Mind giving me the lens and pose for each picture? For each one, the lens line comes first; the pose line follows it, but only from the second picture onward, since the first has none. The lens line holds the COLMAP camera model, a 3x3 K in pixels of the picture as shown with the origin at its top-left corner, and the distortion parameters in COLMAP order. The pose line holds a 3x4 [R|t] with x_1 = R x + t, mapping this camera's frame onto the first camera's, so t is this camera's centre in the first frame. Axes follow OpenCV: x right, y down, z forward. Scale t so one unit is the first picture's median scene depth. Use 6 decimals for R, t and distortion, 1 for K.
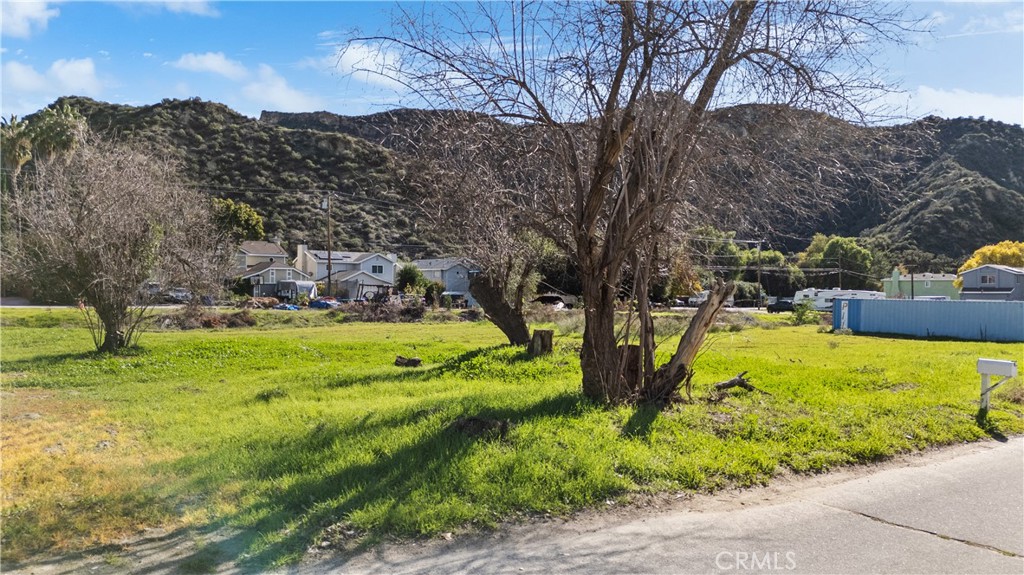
lens RADIAL K [[754.6, 0, 522.0], [0, 754.6, 296.8], [0, 0, 1]] dist [0.075782, -0.072466]
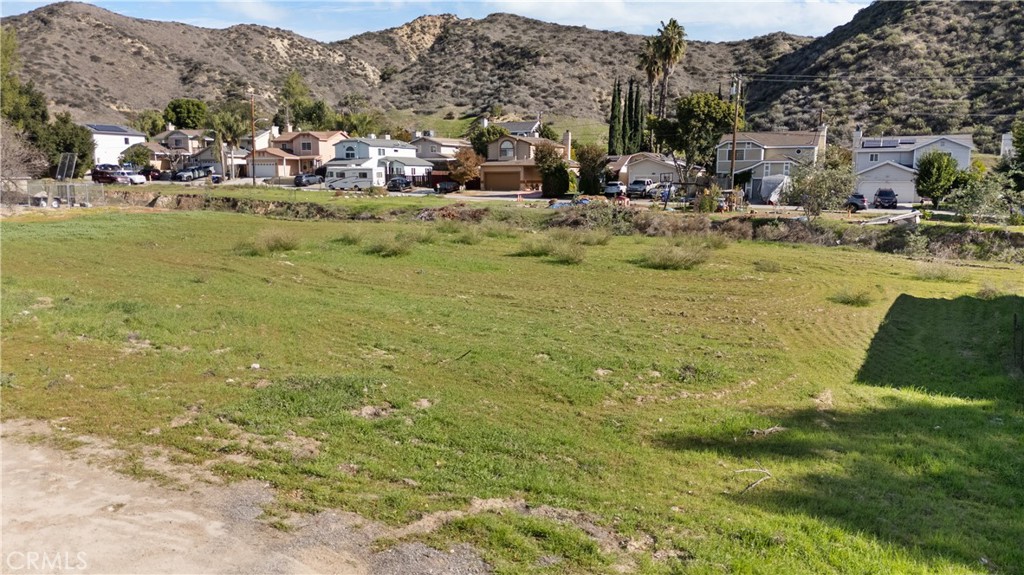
lens RADIAL K [[754.6, 0, 517.7], [0, 754.6, 306.7], [0, 0, 1]] dist [0.075782, -0.072466]
pose [[0.388672, 0.154459, -0.908337, 0.203225], [-0.009830, 0.986487, 0.163541, -0.006057], [0.921324, -0.054635, 0.384938, 0.170075]]
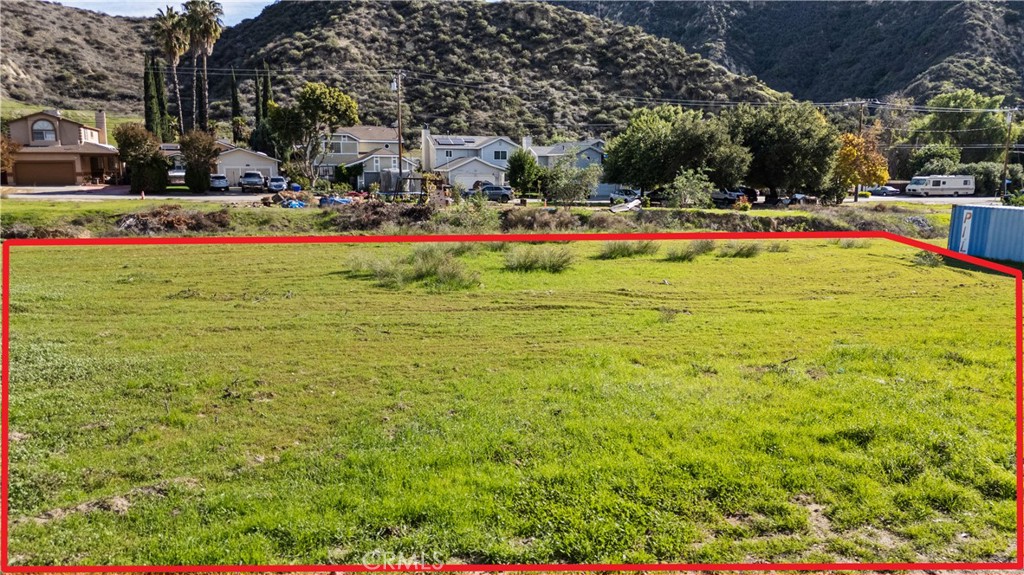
lens RADIAL K [[754.6, 0, 512.3], [0, 754.6, 301.4], [0, 0, 1]] dist [0.075782, -0.072466]
pose [[0.937642, 0.060334, -0.342327, 0.083169], [-0.002802, 0.986101, 0.166122, -0.007554], [0.347592, -0.154804, 0.924779, 0.068765]]
